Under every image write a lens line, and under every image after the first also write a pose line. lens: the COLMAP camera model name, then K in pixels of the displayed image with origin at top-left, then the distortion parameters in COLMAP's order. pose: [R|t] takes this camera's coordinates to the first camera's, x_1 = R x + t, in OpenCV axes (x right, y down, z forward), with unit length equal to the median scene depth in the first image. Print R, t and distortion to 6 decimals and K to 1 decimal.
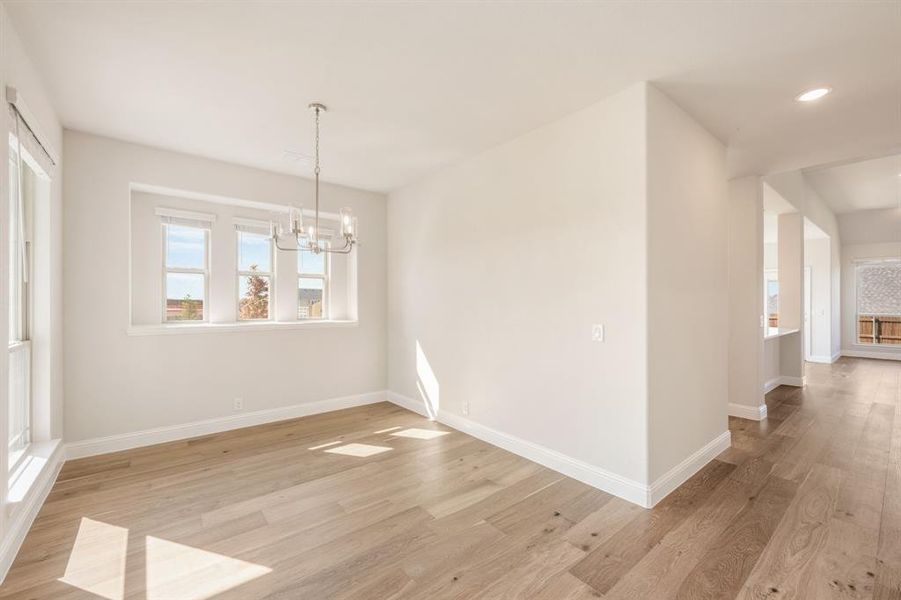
lens RADIAL K [[371.0, 0, 453.3], [0, 371.0, 301.4], [0, 0, 1]] dist [-0.013169, -0.000059]
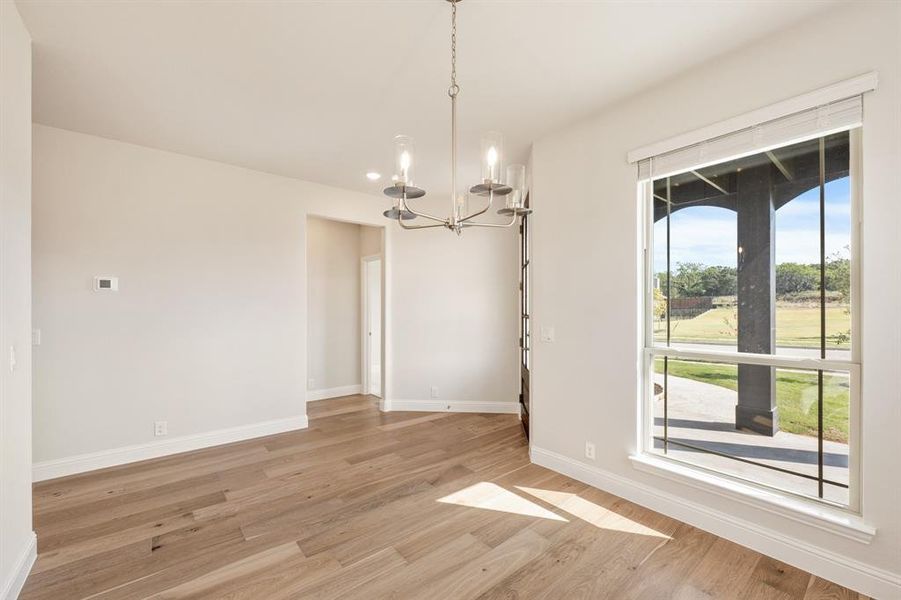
lens RADIAL K [[371.0, 0, 453.3], [0, 371.0, 301.4], [0, 0, 1]] dist [-0.013169, -0.000059]
pose [[-0.999996, 0.002603, -0.000836, -0.310688], [0.002616, 0.999864, -0.016266, -0.002916], [0.000794, -0.016268, -0.999867, 1.345975]]
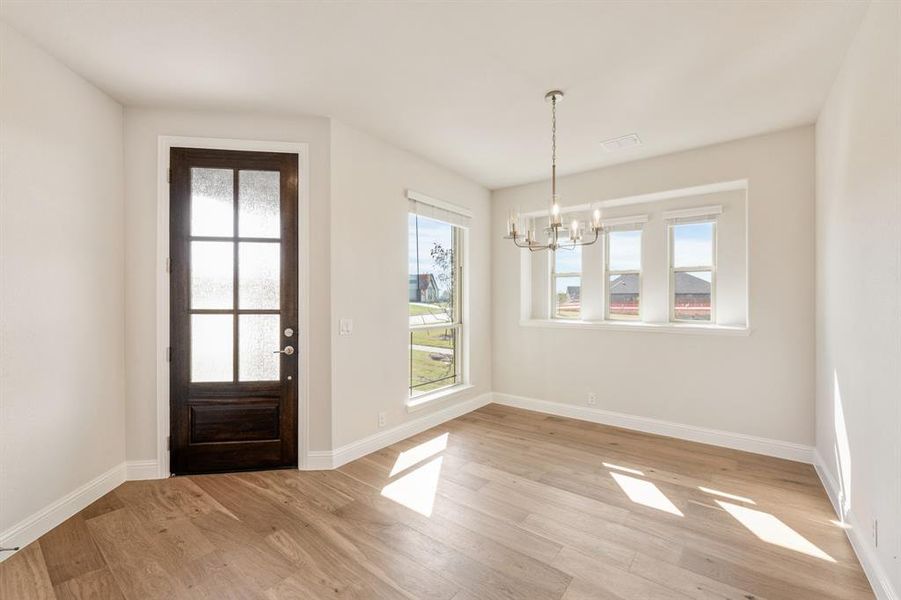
lens RADIAL K [[368.7, 0, 439.2], [0, 368.7, 303.4], [0, 0, 1]] dist [-0.000413, -0.000242]
pose [[0.206178, 0.001997, -0.978512, 0.411136], [0.003262, 0.999991, 0.002728, 0.004759], [0.978509, -0.003754, 0.206170, 0.424884]]
